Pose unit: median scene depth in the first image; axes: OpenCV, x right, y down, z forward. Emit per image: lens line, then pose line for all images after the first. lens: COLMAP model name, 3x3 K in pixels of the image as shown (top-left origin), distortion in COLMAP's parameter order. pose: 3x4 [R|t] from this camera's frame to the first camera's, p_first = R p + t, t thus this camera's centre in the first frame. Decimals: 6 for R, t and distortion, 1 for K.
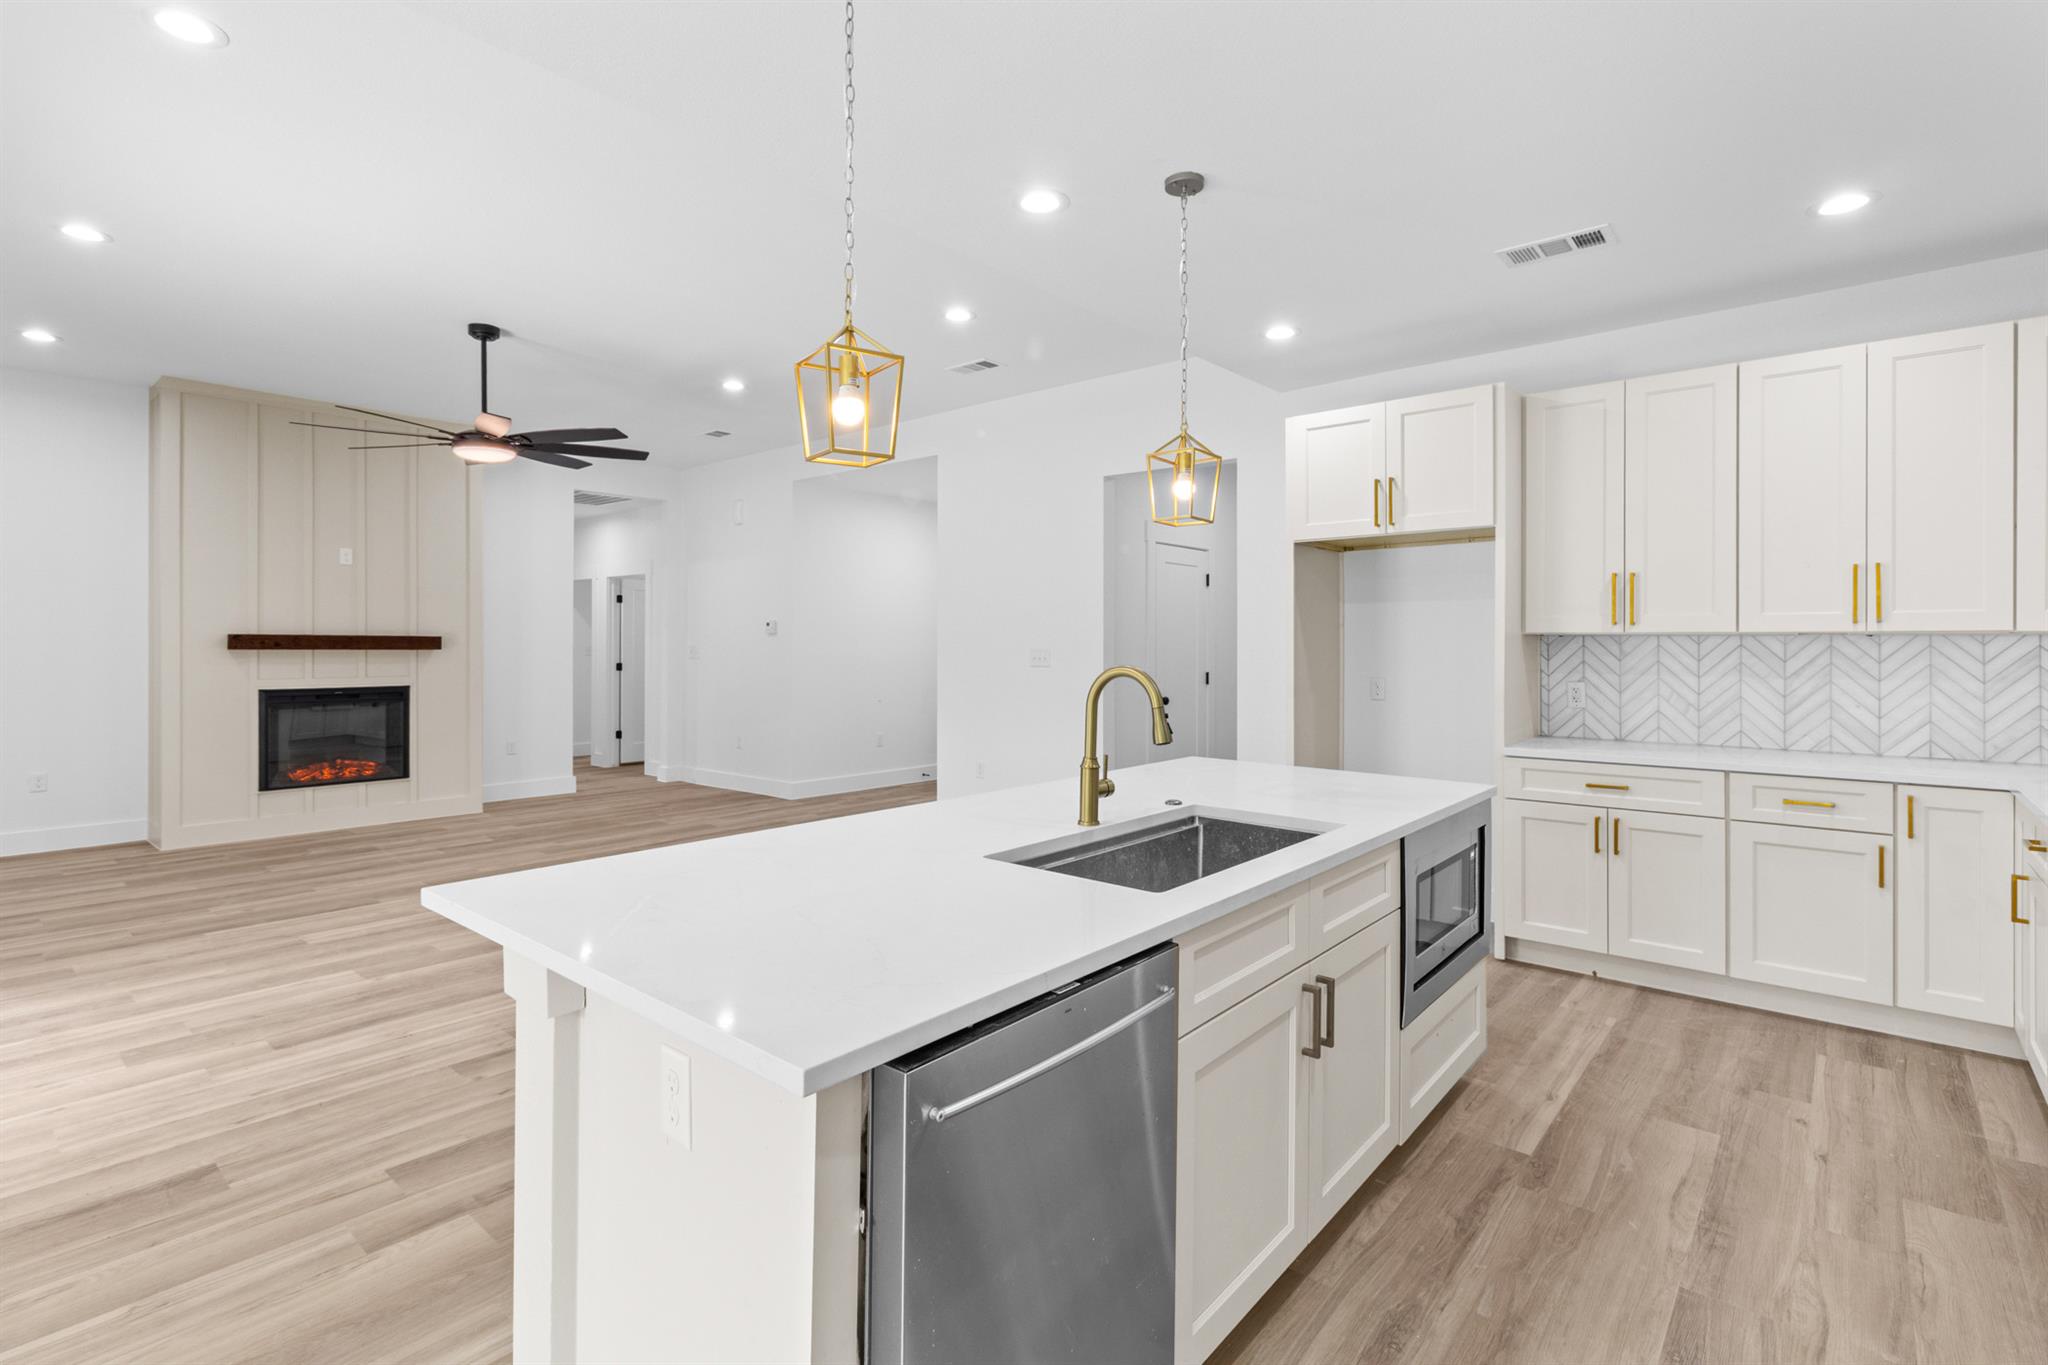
lens RADIAL K [[942.5, 0, 1005.1], [0, 942.5, 667.2], [0, 0, 1]] dist [0.007240, -0.001036]
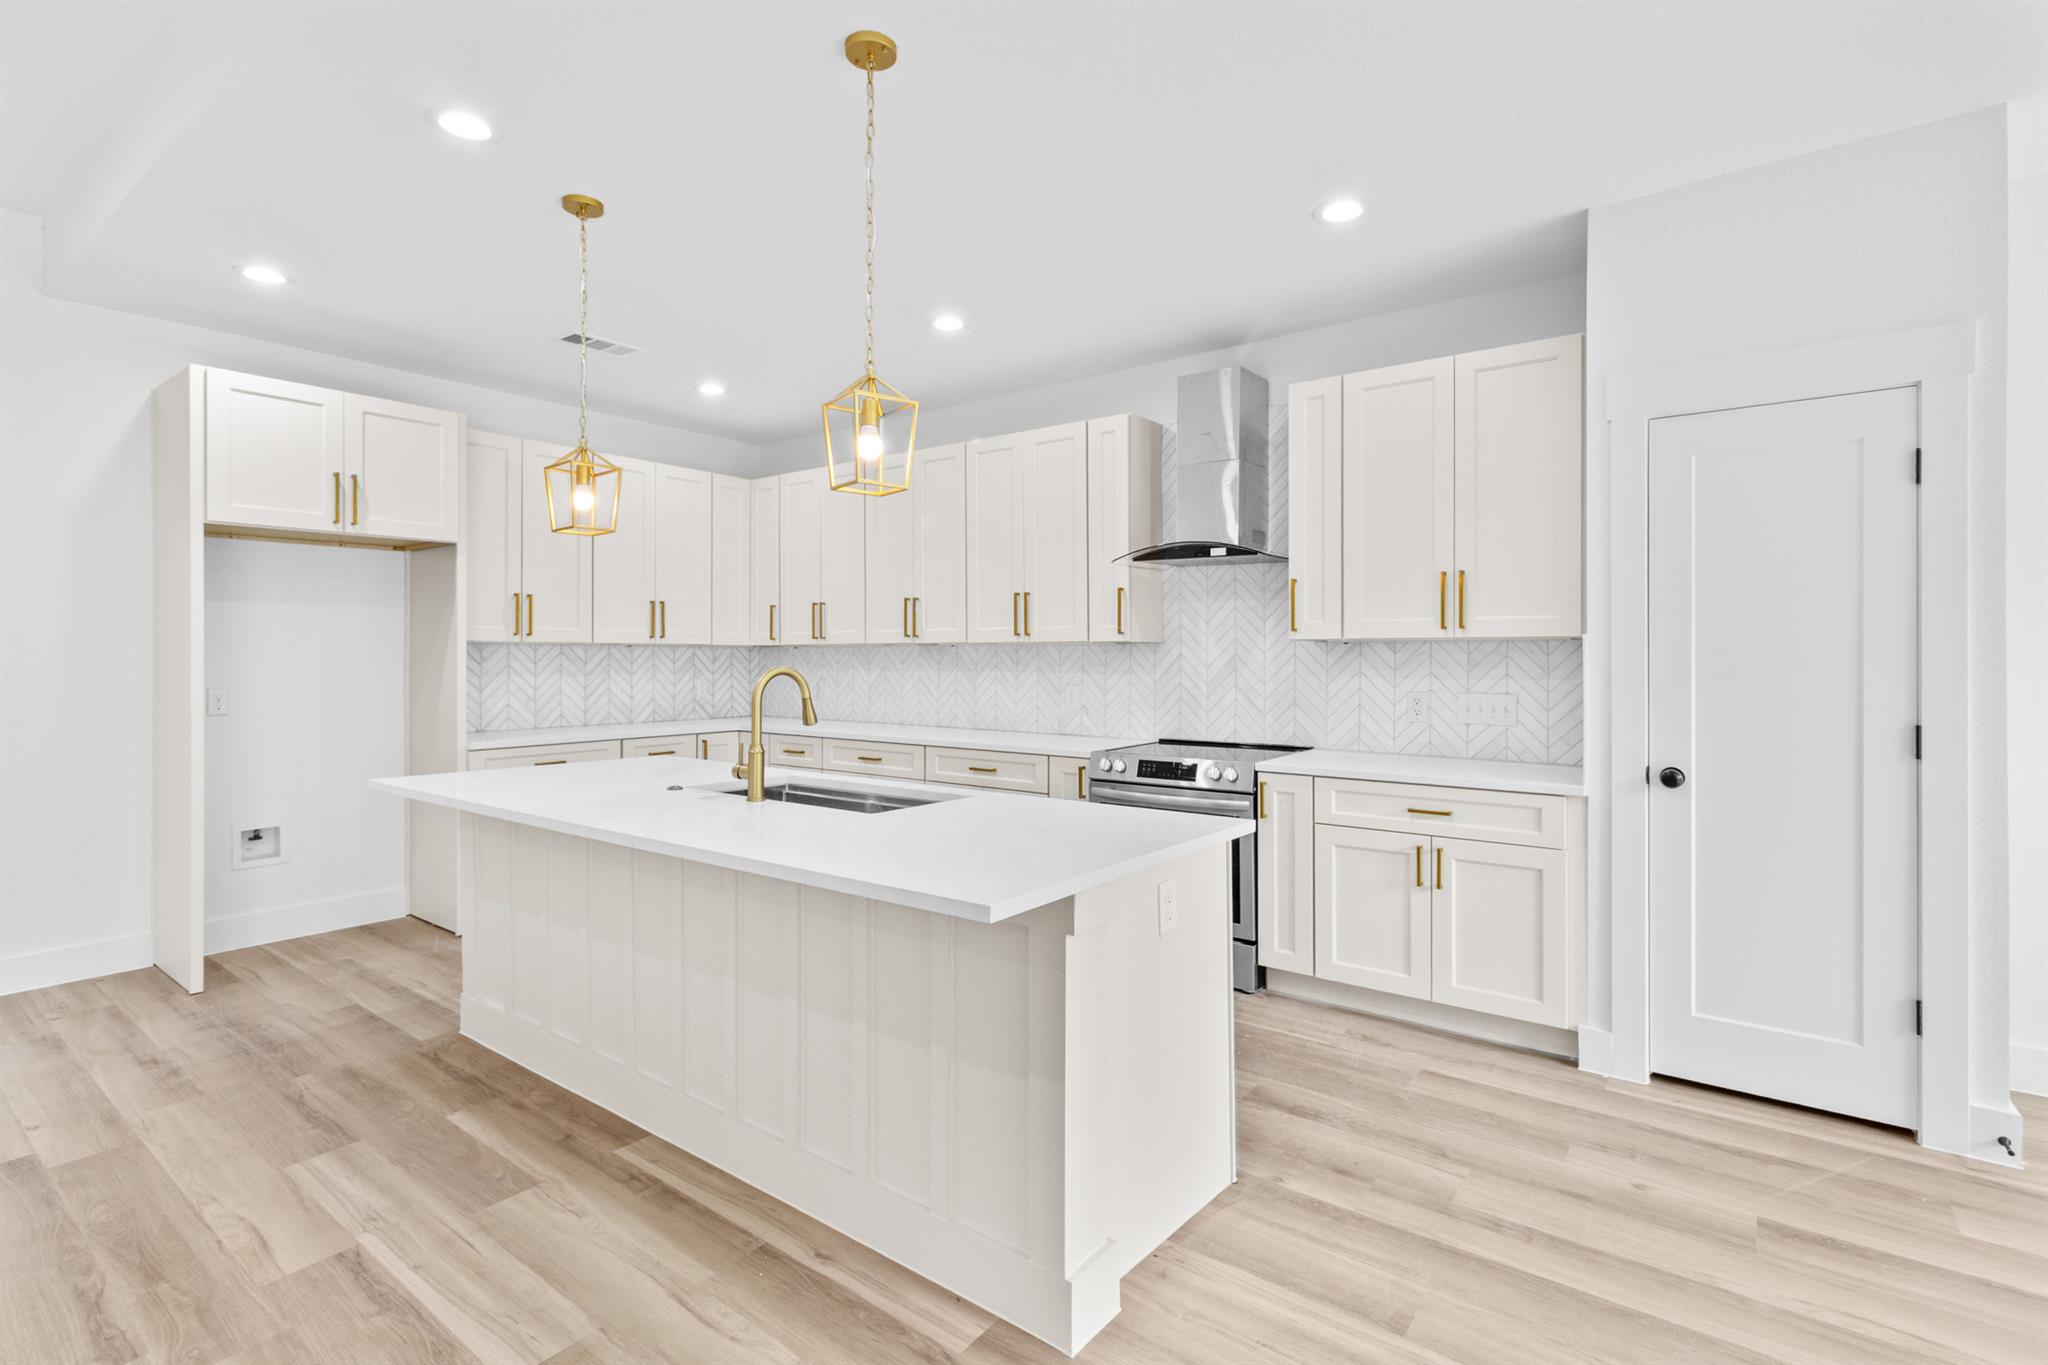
lens RADIAL K [[942.5, 0, 1028.3], [0, 942.5, 656.9], [0, 0, 1]] dist [0.007240, -0.001036]
pose [[-0.057916, -0.004106, 0.998313, -0.673725], [0.021231, 0.999760, 0.005344, -0.009976], [-0.998096, 0.021505, -0.057815, 0.442515]]
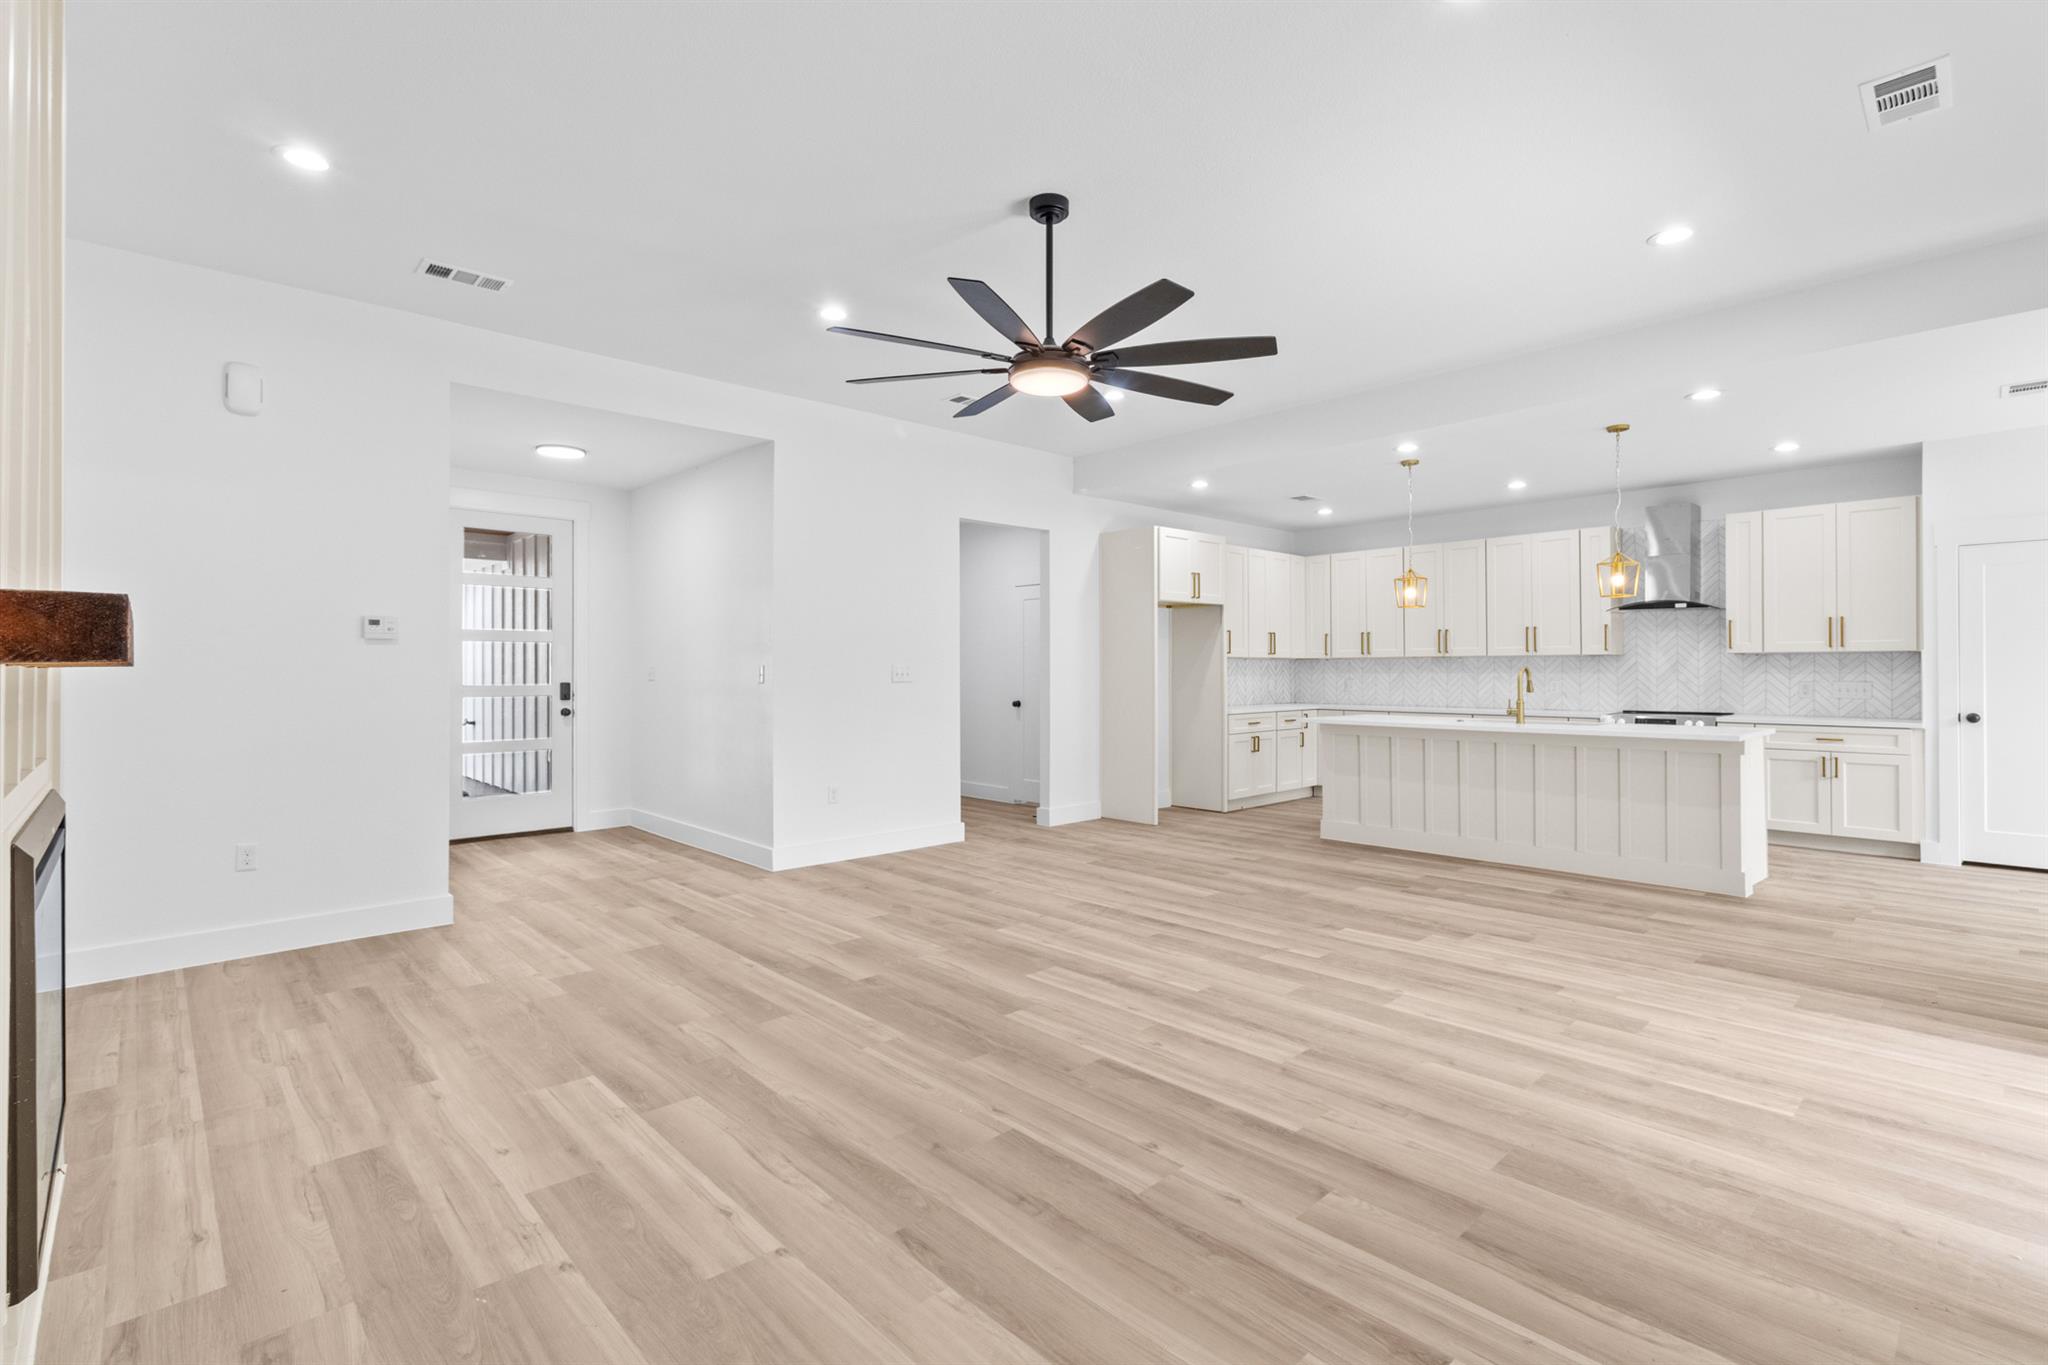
lens RADIAL K [[942.5, 0, 1020.9], [0, 942.5, 668.3], [0, 0, 1]] dist [0.007240, -0.001036]
pose [[0.108177, 0.000208, 0.994132, -1.522703], [0.024025, 0.999707, -0.002823, -0.014417], [-0.993841, 0.024190, 0.108140, 1.150818]]
